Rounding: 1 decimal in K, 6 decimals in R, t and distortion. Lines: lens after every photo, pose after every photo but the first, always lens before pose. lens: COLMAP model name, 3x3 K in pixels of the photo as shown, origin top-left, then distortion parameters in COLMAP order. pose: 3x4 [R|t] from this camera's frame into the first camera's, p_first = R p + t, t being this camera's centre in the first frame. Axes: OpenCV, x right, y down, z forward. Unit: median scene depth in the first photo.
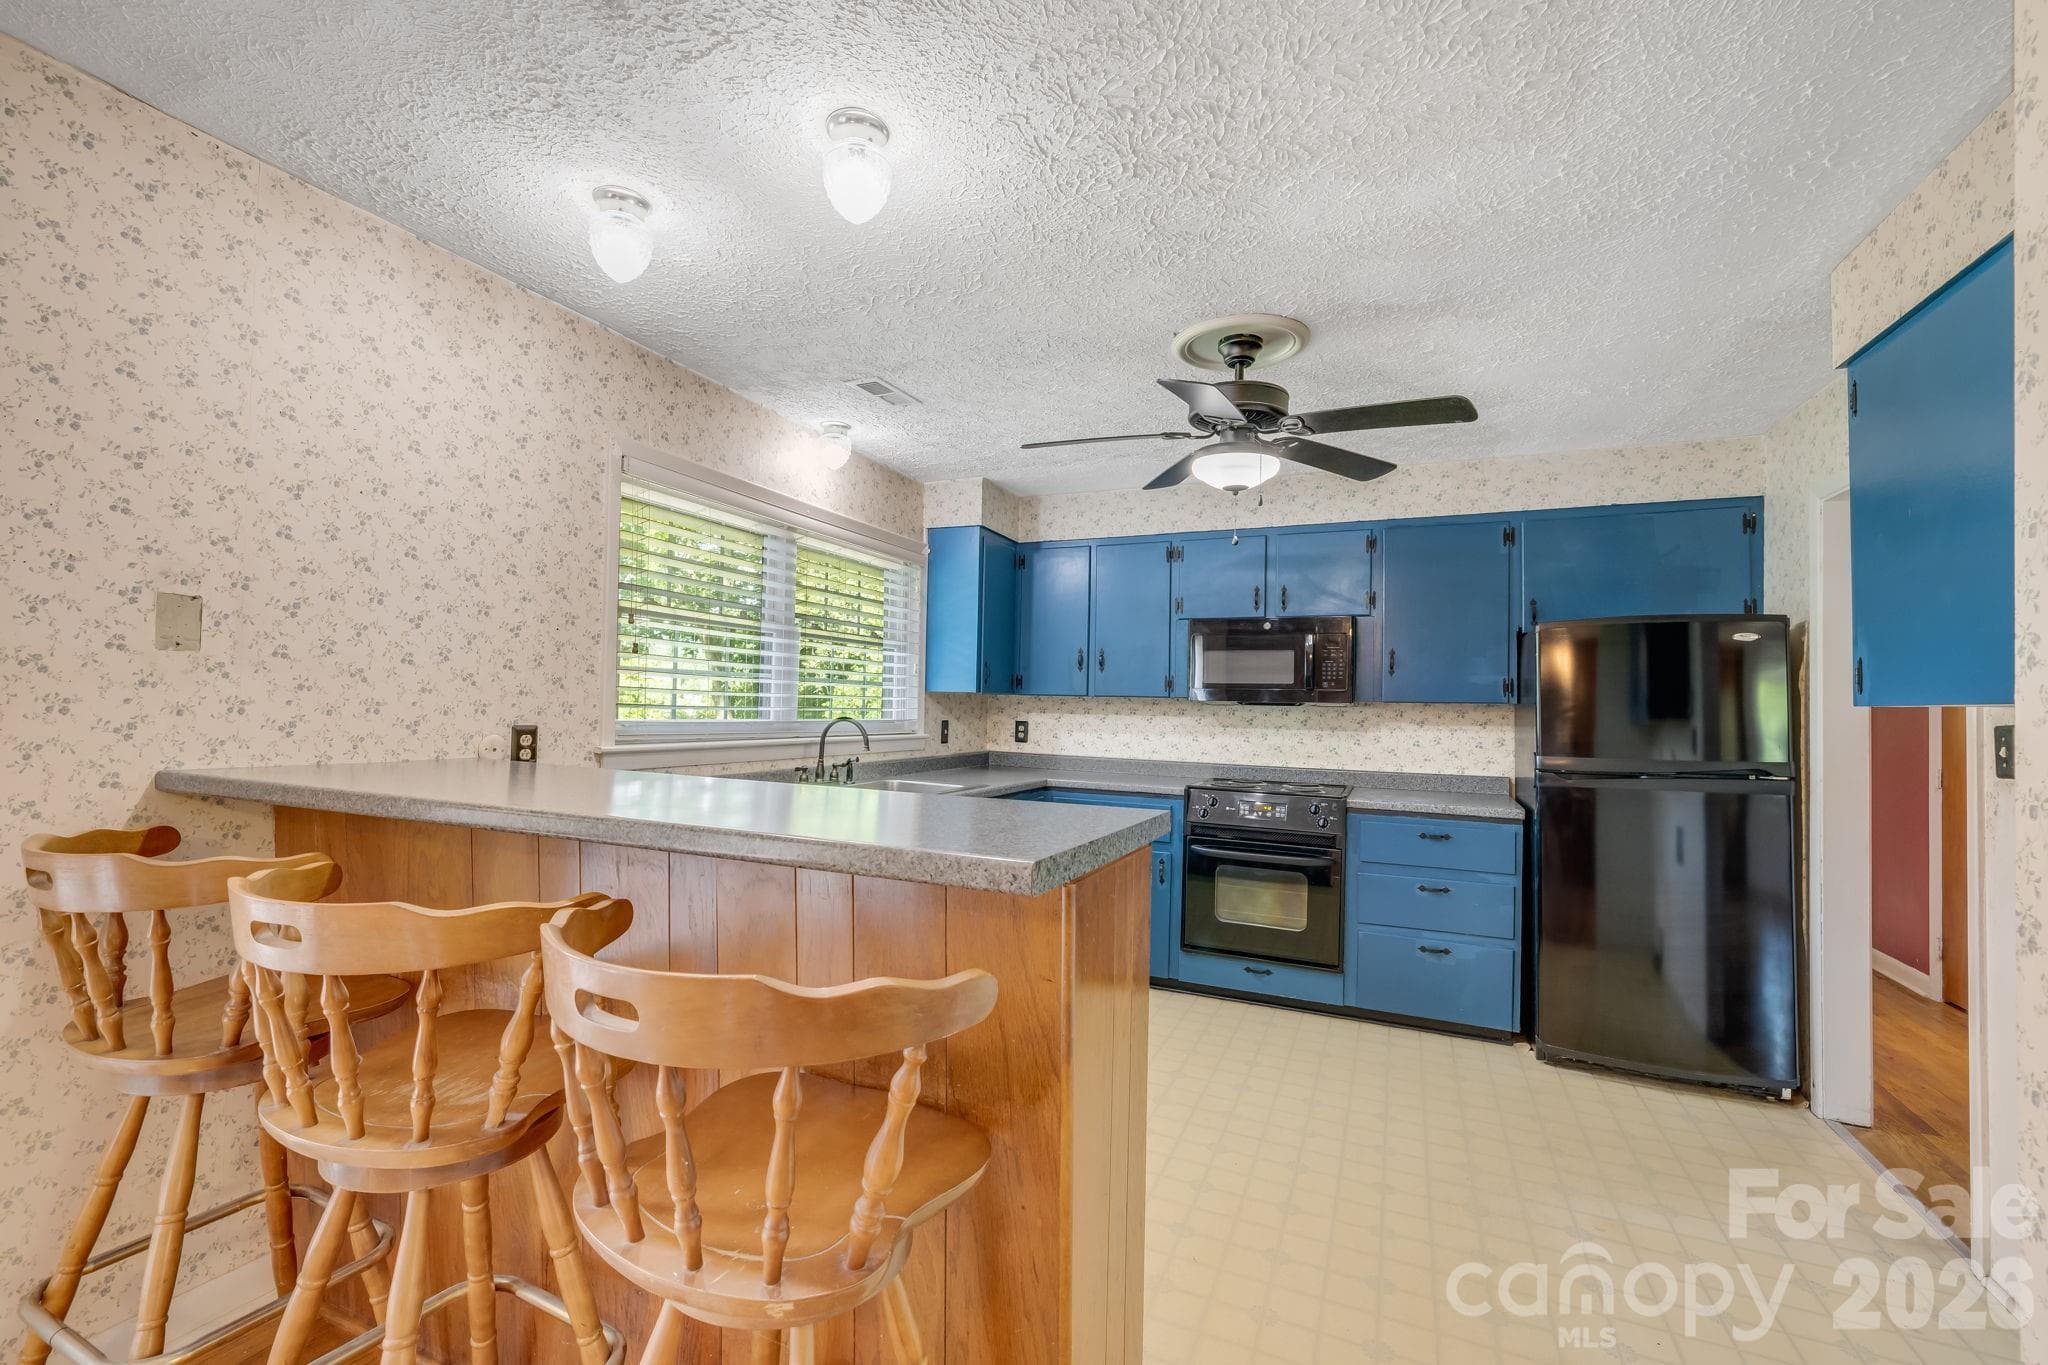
lens RADIAL K [[866.2, 0, 1002.3], [0, 866.2, 681.3], [0, 0, 1]] dist [0.000643, 0.000004]
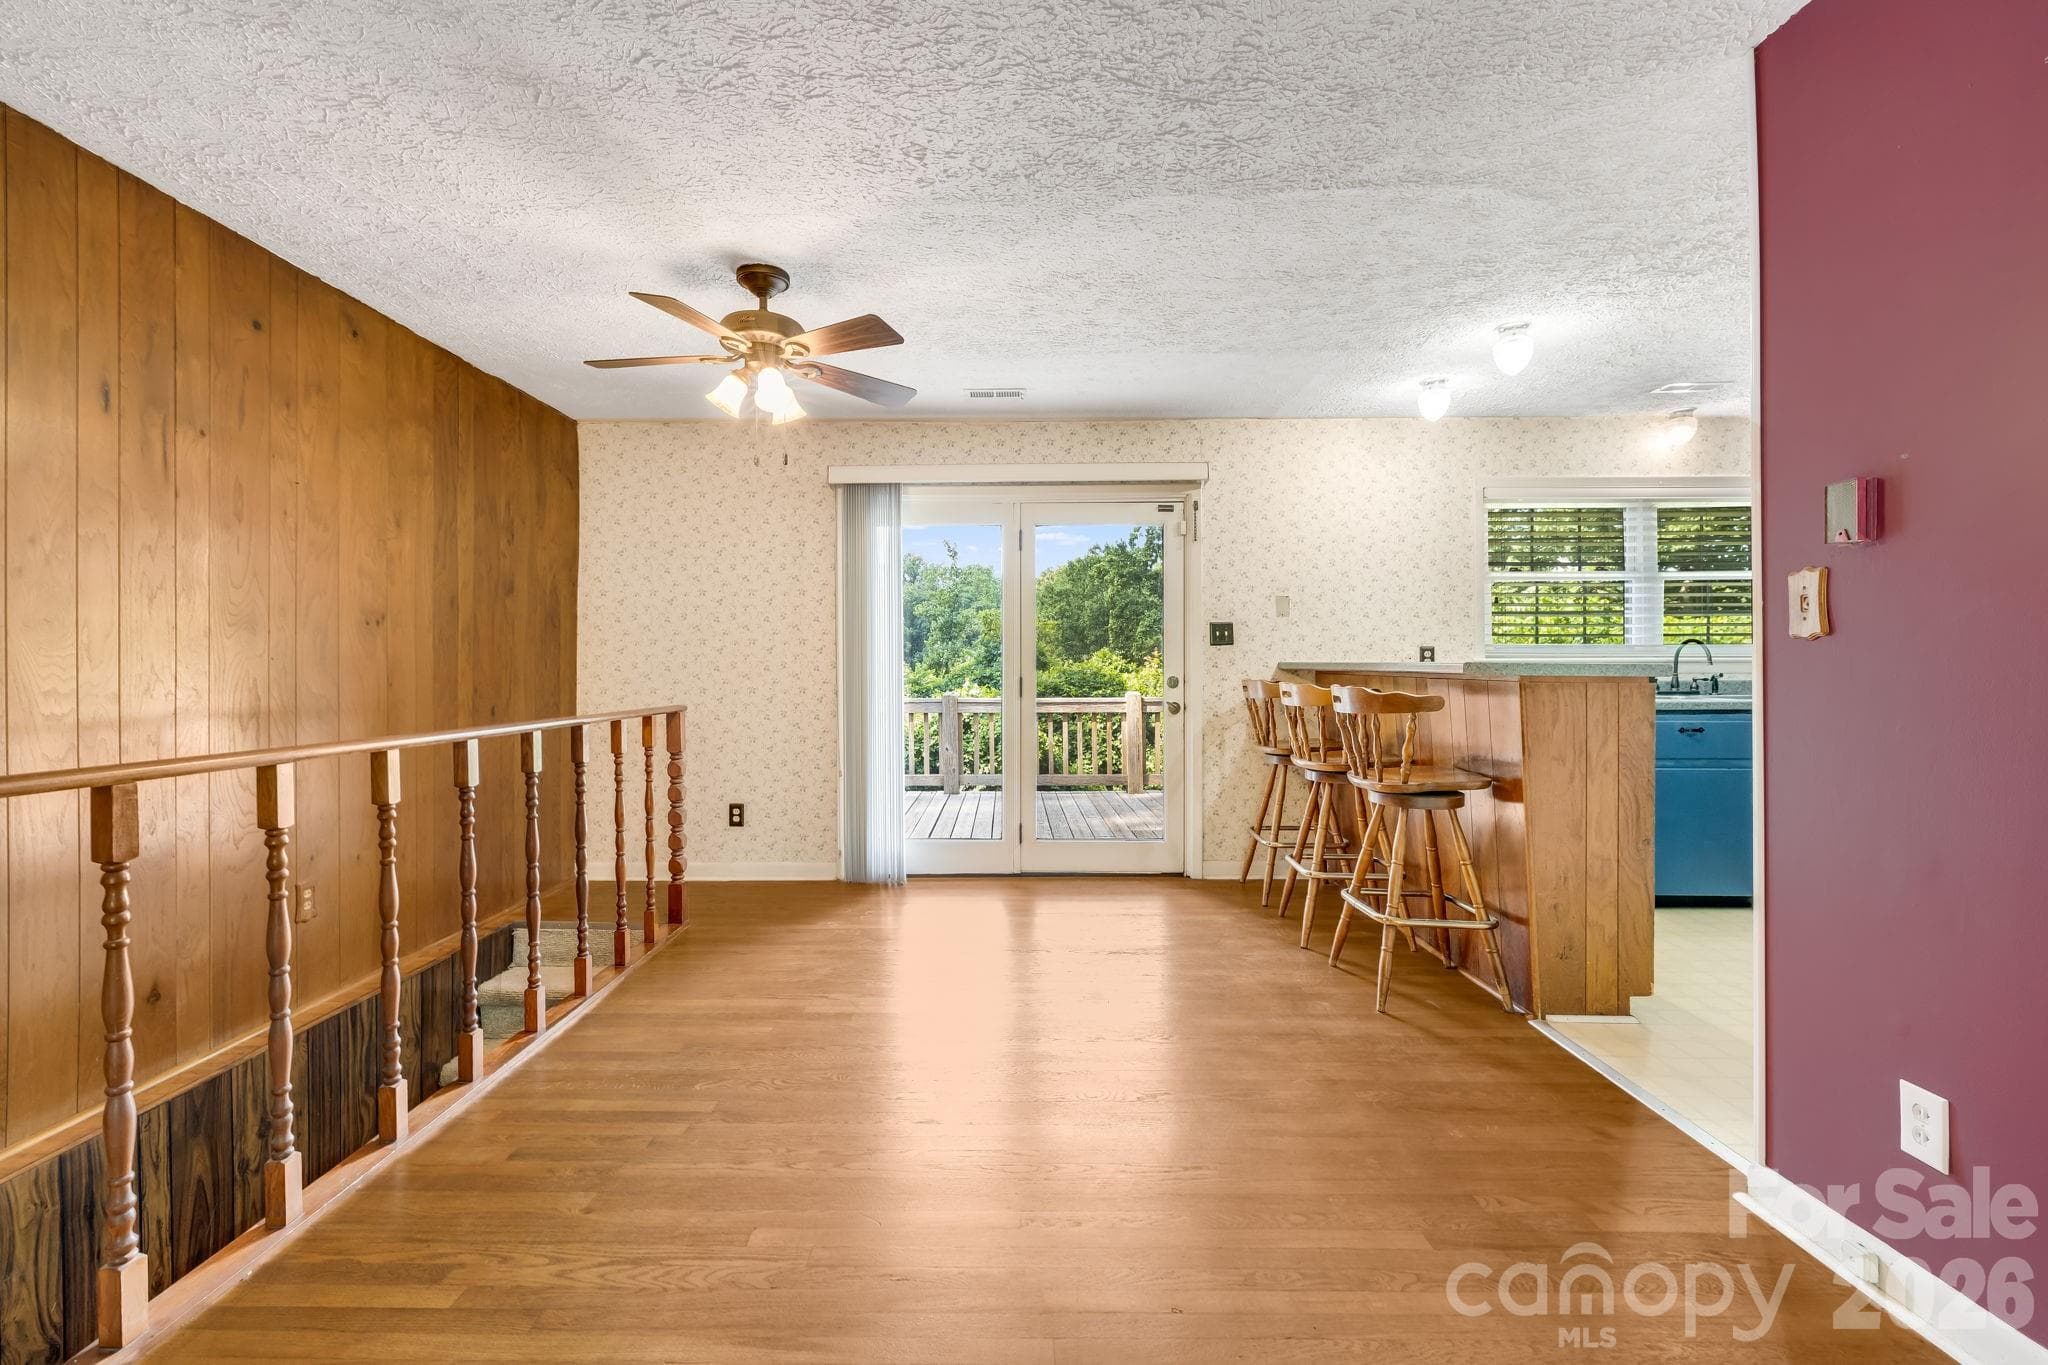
lens RADIAL K [[866.2, 0, 1007.0], [0, 866.2, 665.7], [0, 0, 1]] dist [0.000643, 0.000004]
pose [[0.410704, -0.022280, -0.911497, 0.546325], [0.038017, 0.999250, -0.007295, 0.048777], [0.910976, -0.031656, 0.411243, -0.424315]]
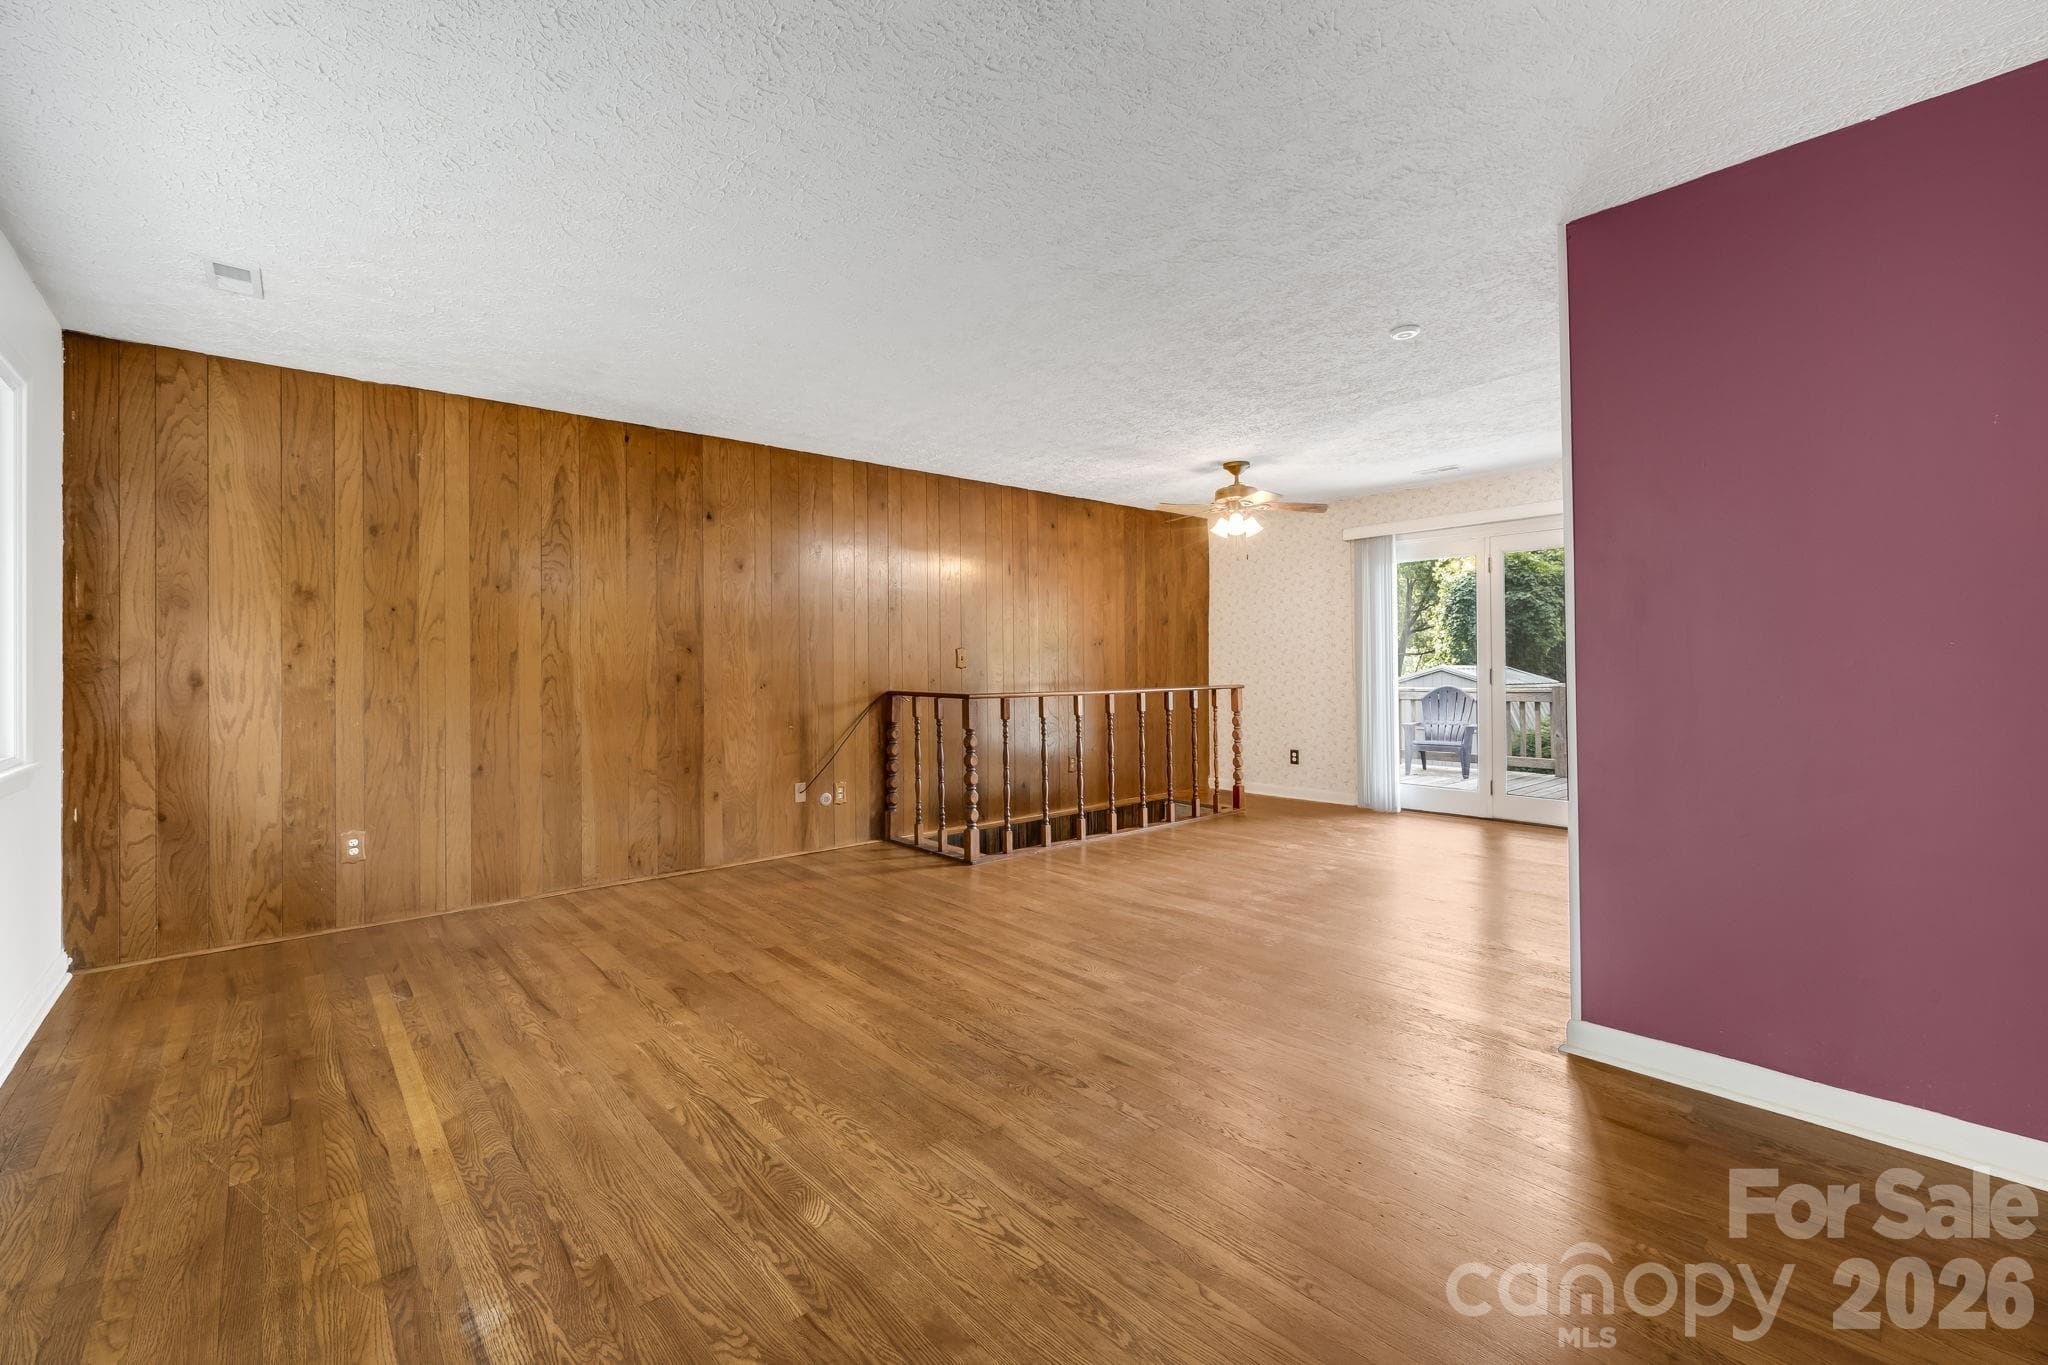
lens RADIAL K [[866.2, 0, 994.1], [0, 866.2, 649.8], [0, 0, 1]] dist [0.000643, 0.000004]
pose [[-0.423559, -0.031577, -0.905318, 1.334442], [0.027262, 0.998495, -0.047582, 0.073352], [0.905458, -0.044835, -0.422061, -0.037720]]
